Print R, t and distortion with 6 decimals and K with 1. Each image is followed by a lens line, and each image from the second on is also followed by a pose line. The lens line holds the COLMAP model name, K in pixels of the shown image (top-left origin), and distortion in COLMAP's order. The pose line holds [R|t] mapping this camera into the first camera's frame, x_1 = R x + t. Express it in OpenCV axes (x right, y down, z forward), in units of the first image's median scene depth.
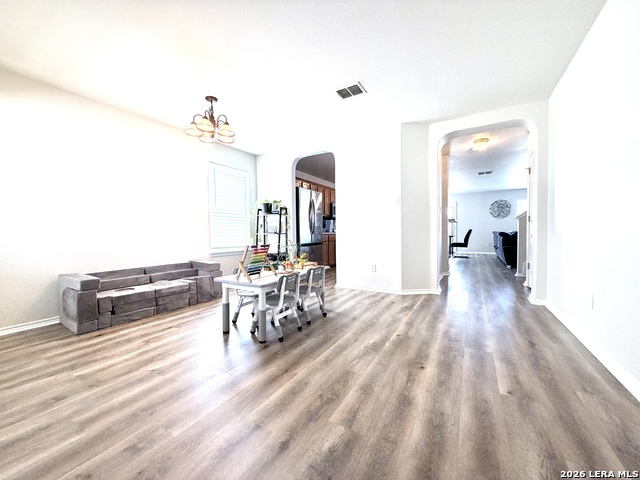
lens RADIAL K [[256.6, 0, 317.6], [0, 256.6, 240.2], [0, 0, 1]] dist [-0.000937, -0.000378]
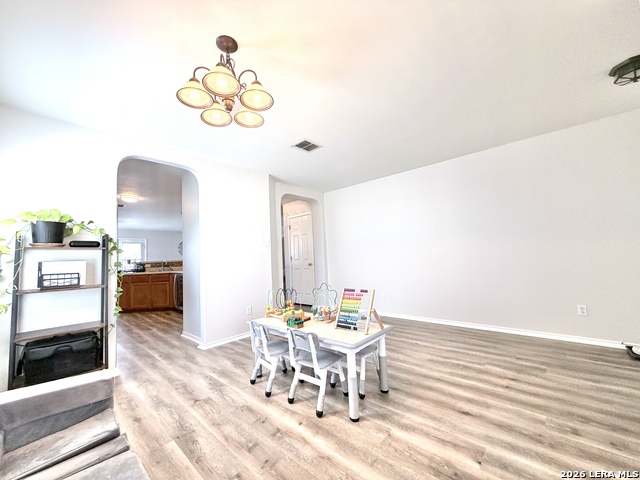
lens RADIAL K [[256.6, 0, 317.6], [0, 256.6, 240.2], [0, 0, 1]] dist [-0.000937, -0.000378]
pose [[0.200613, 0.070490, 0.977131, -1.658059], [0.074752, 0.993399, -0.087011, -0.120698], [-0.976815, 0.090498, 0.194019, 1.374941]]
